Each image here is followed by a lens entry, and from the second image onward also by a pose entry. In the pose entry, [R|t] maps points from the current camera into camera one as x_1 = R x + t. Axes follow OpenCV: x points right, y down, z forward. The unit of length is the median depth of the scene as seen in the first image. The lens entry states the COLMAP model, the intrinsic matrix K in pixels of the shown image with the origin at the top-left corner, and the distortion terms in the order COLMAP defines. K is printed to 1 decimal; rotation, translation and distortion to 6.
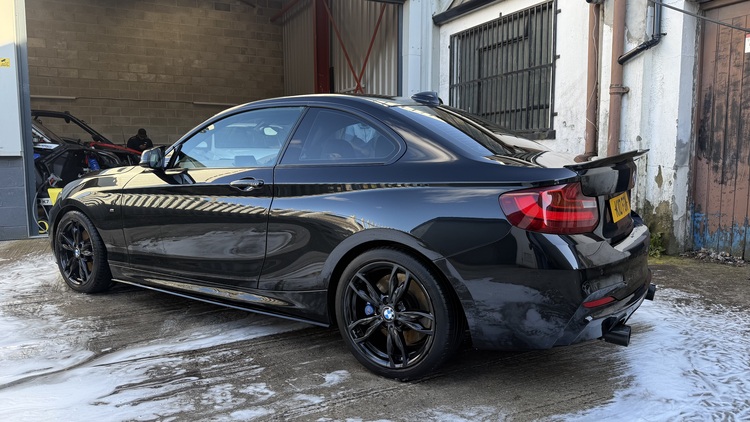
lens RADIAL K [[514.6, 0, 375.0], [0, 514.6, 211.0], [0, 0, 1]] dist [-0.007298, -0.007204]
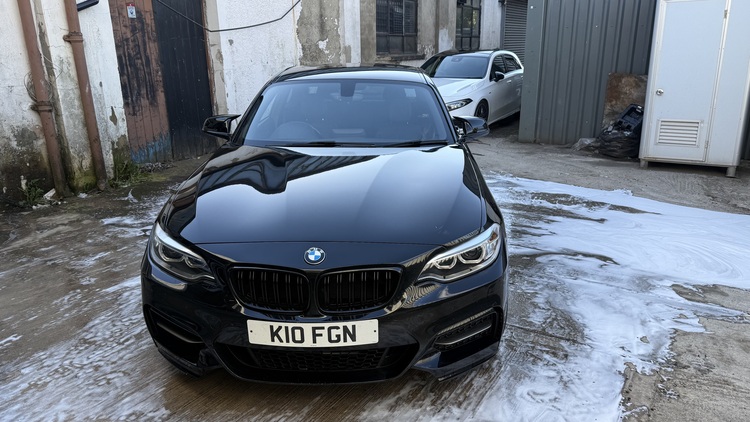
lens RADIAL K [[514.6, 0, 375.0], [0, 514.6, 211.0], [0, 0, 1]] dist [-0.007298, -0.007204]
pose [[-0.499162, -0.249834, 0.829711, -0.865542], [0.113435, 0.930453, 0.348411, -0.227252], [-0.859052, 0.268032, -0.436107, 1.155020]]
